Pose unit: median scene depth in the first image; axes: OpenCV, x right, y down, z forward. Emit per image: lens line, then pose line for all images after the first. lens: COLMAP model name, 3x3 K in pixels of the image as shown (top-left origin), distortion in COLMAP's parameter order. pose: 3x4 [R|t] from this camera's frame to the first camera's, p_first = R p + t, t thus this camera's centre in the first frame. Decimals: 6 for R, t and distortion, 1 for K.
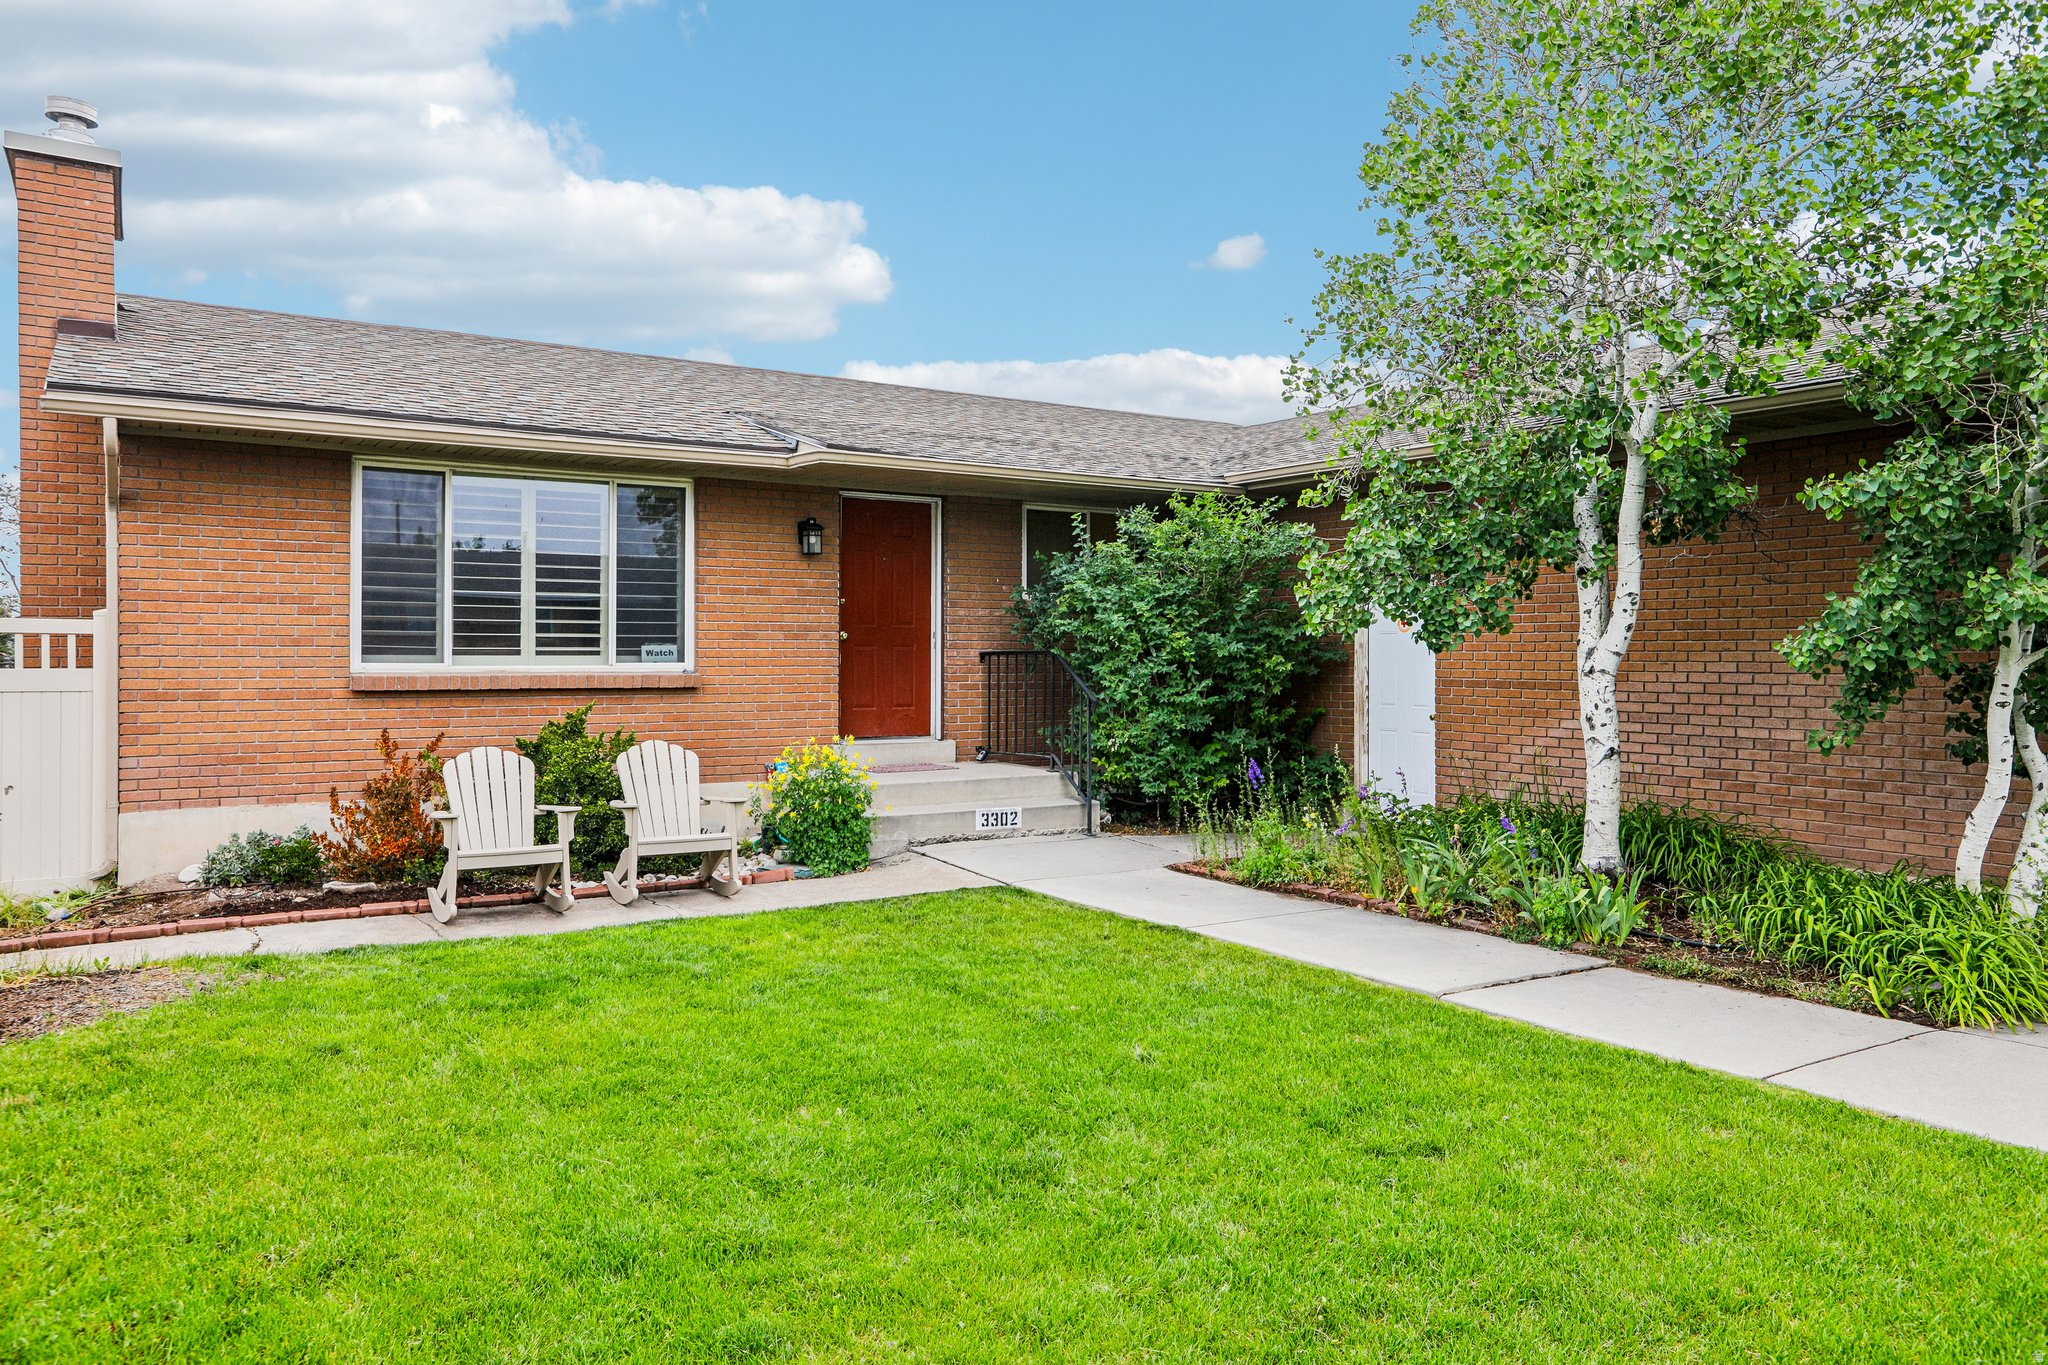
lens RADIAL K [[1399.0, 0, 1027.8], [0, 1399.0, 670.2], [0, 0, 1]] dist [-0.040108, 0.047131]
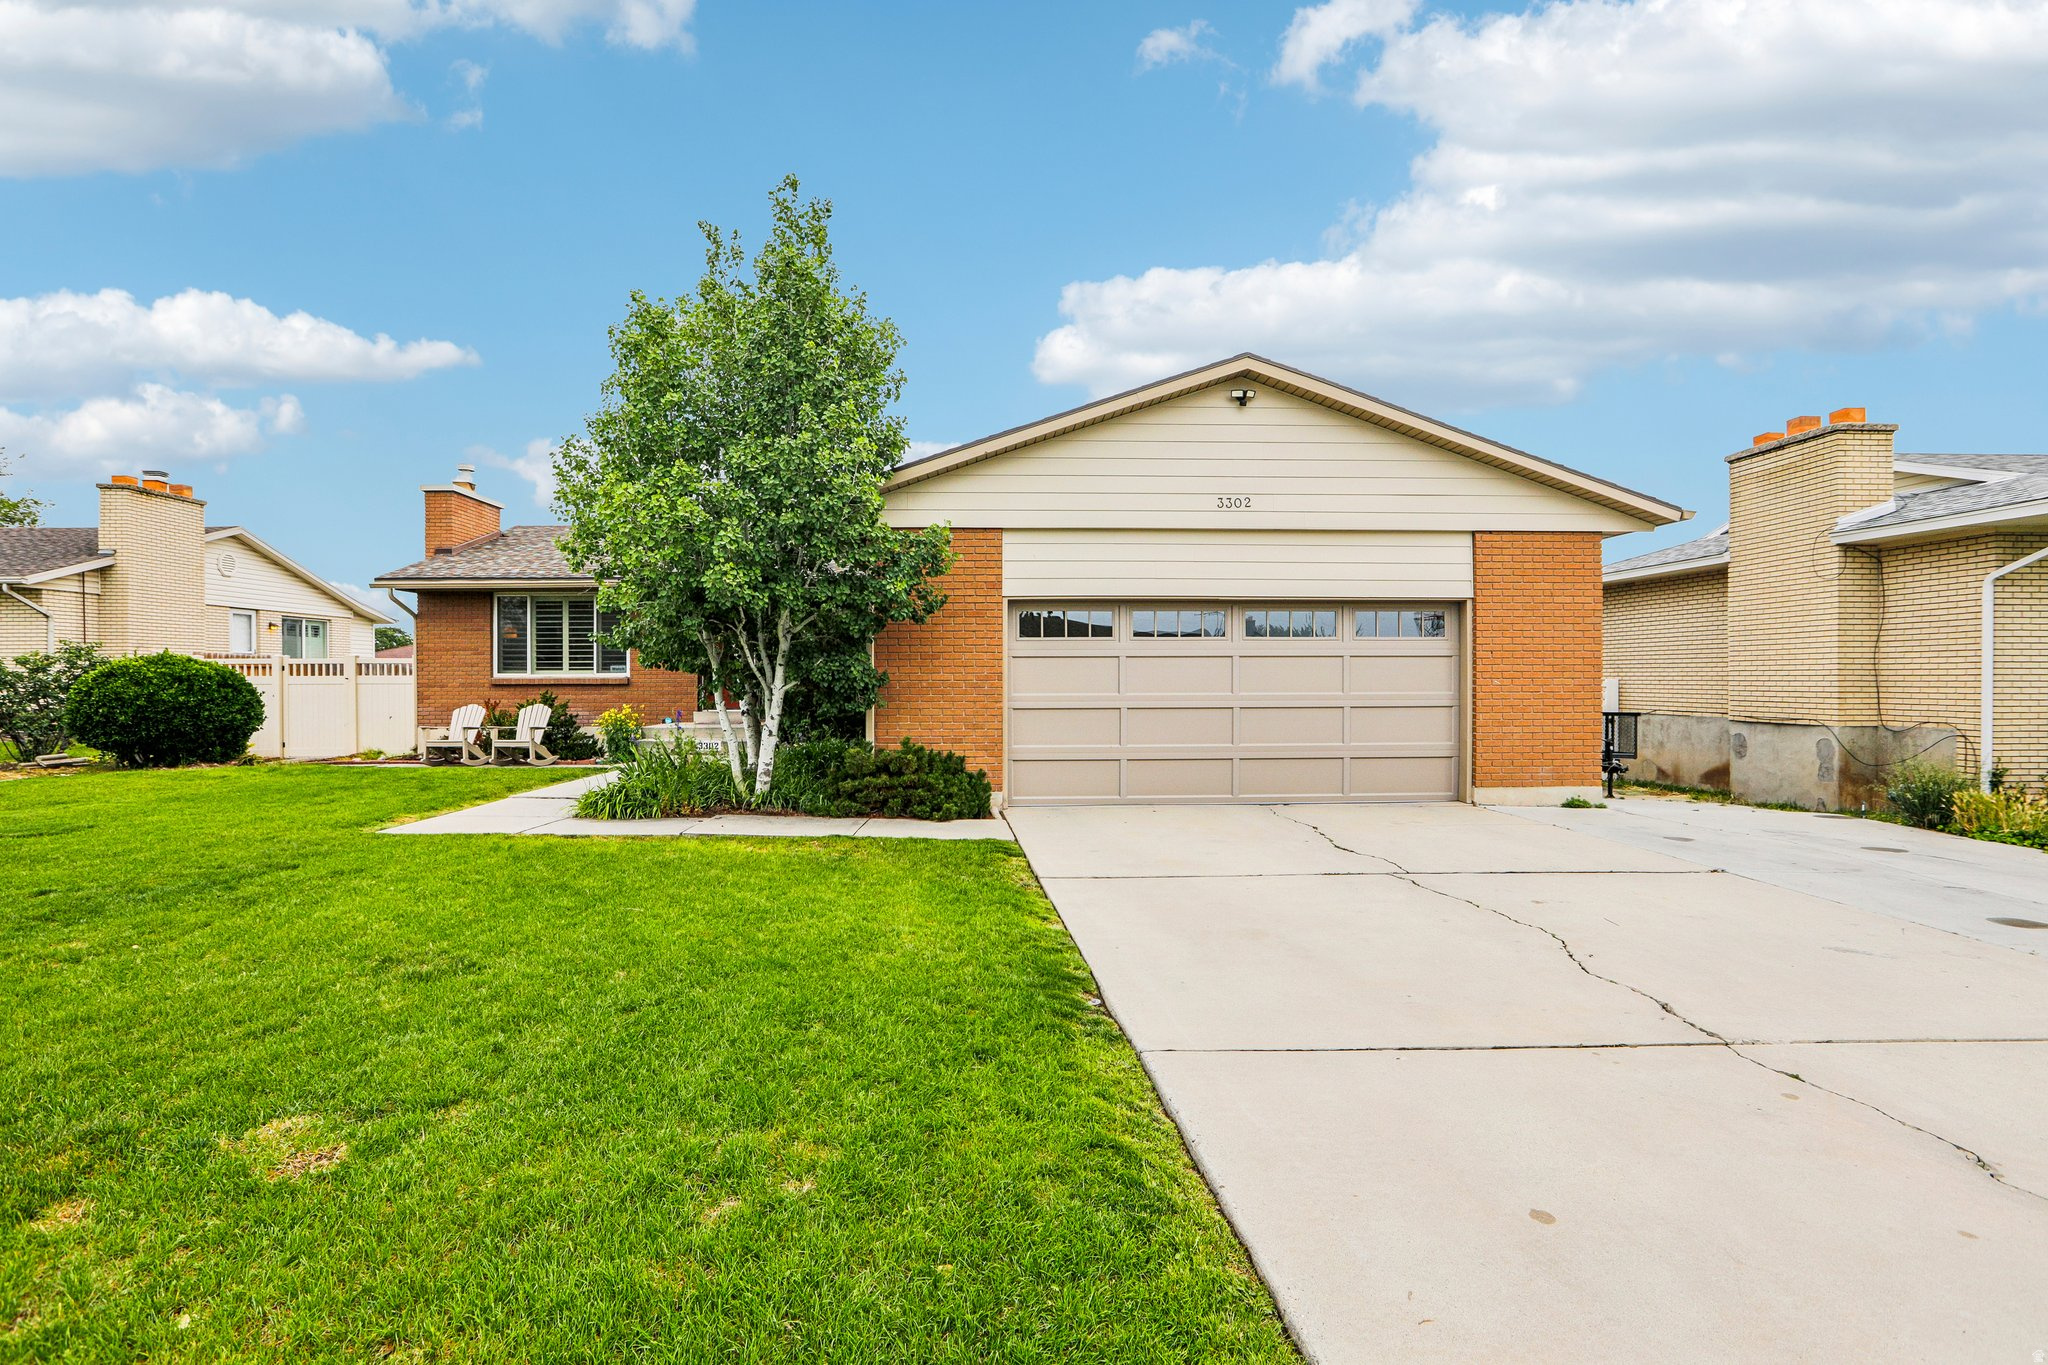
lens RADIAL K [[968.3, 0, 1014.9], [0, 968.3, 706.3], [0, 0, 1]] dist [-0.040632, 0.000243]
pose [[0.847276, 0.013081, -0.530992, 1.246345], [-0.001894, 0.999765, 0.021607, 0.015035], [0.531150, -0.017301, 0.847101, 0.004234]]
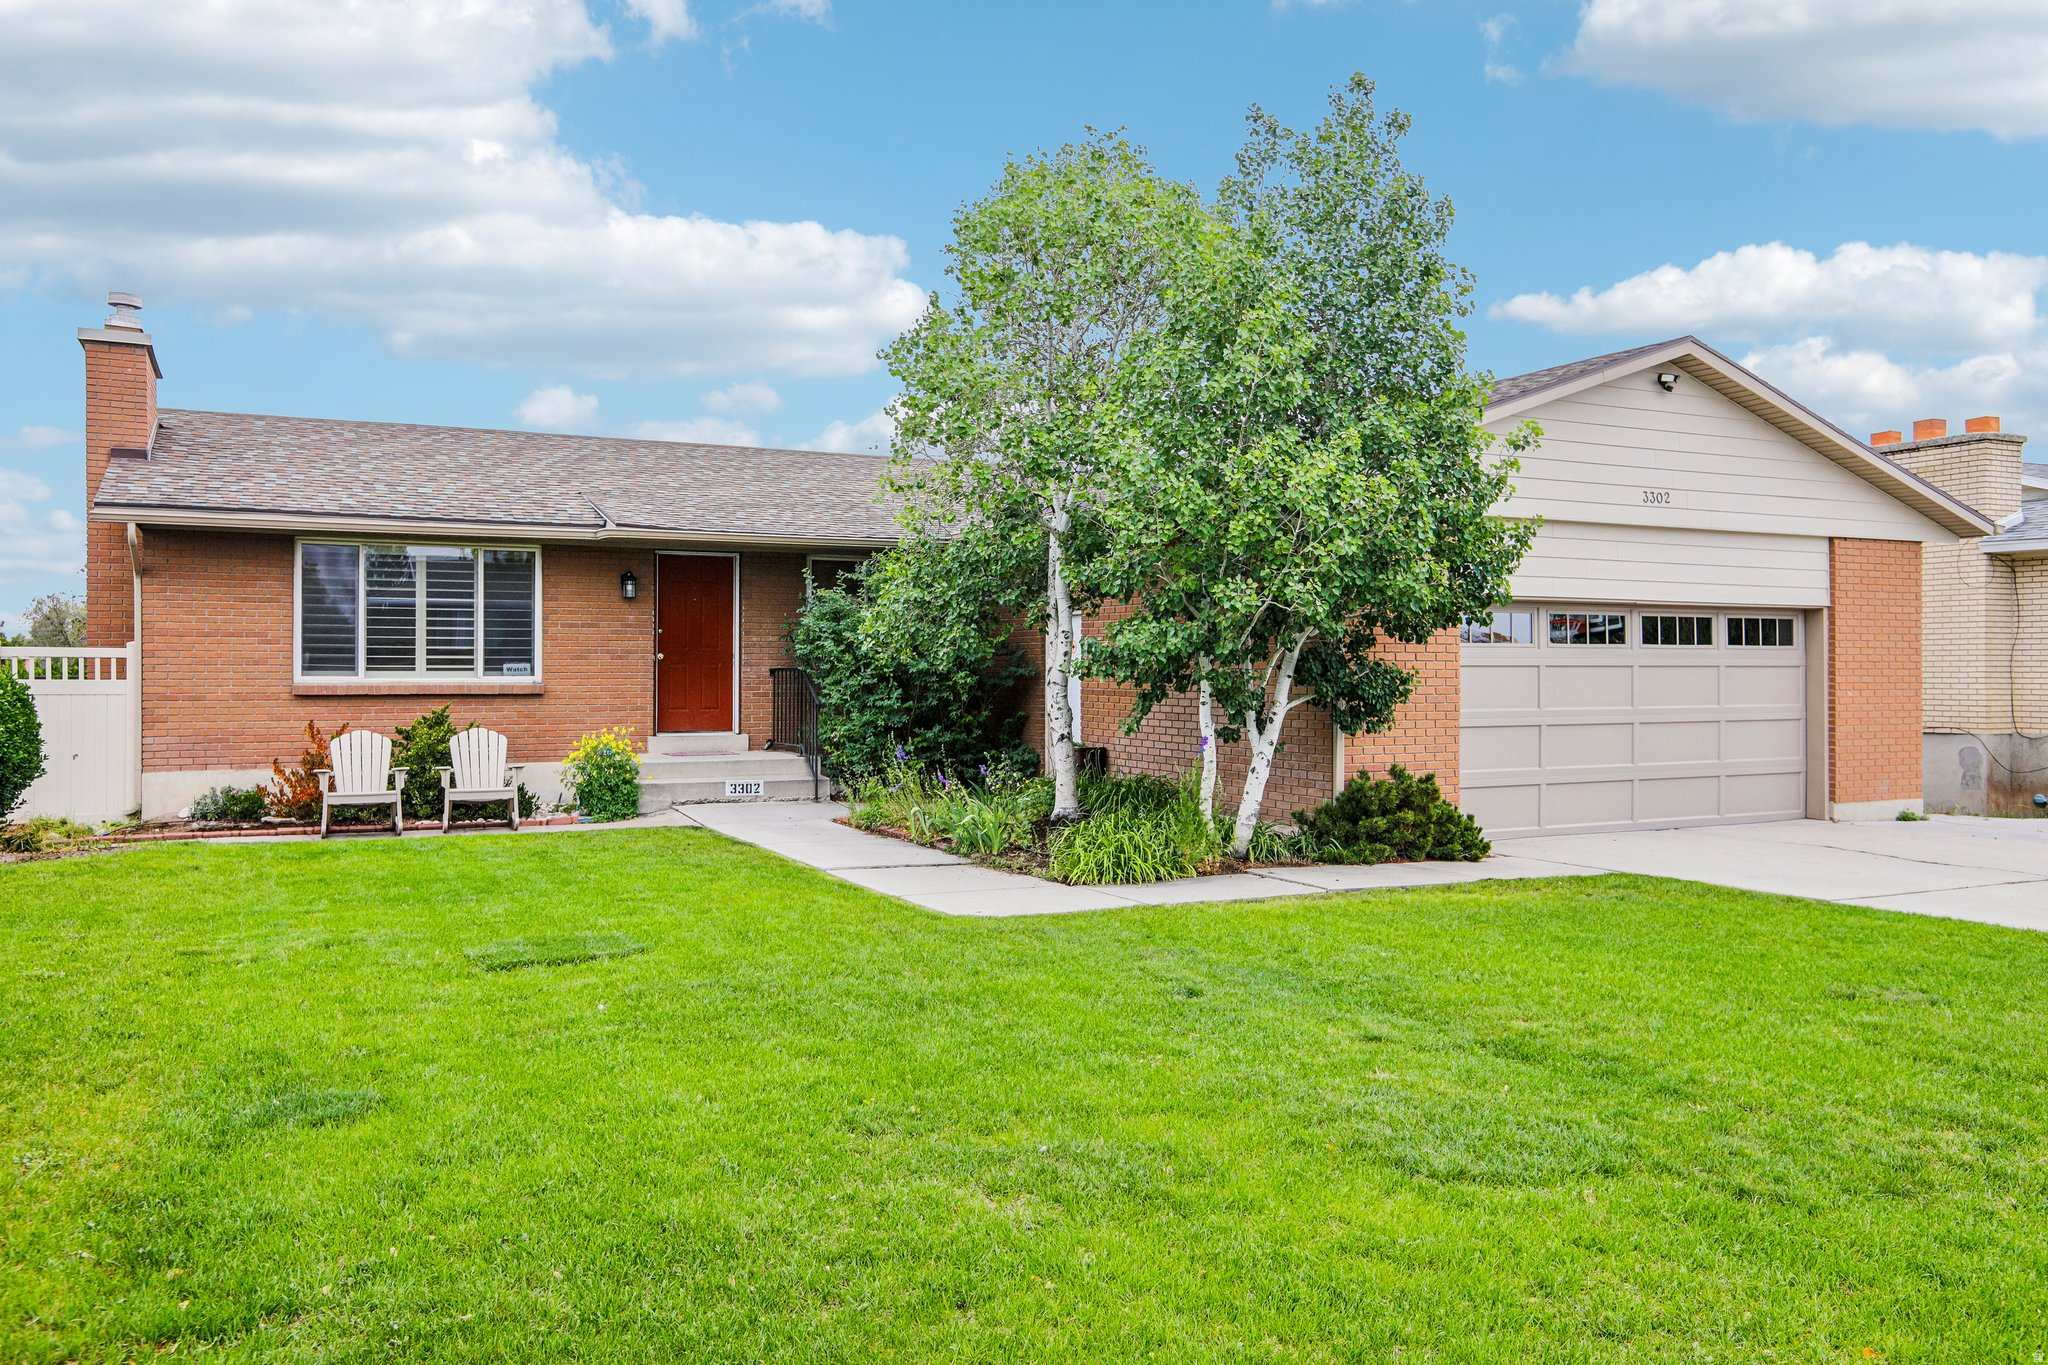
lens RADIAL K [[1527.9, 0, 1024.0], [0, 1527.9, 682.5], [0, 0, 1]] dist [0.001228, 0.008452]
pose [[0.993823, 0.001795, -0.110965, 0.460210], [-0.001879, 0.999998, -0.000654, 0.001066], [0.110964, 0.000858, 0.993824, -0.528856]]
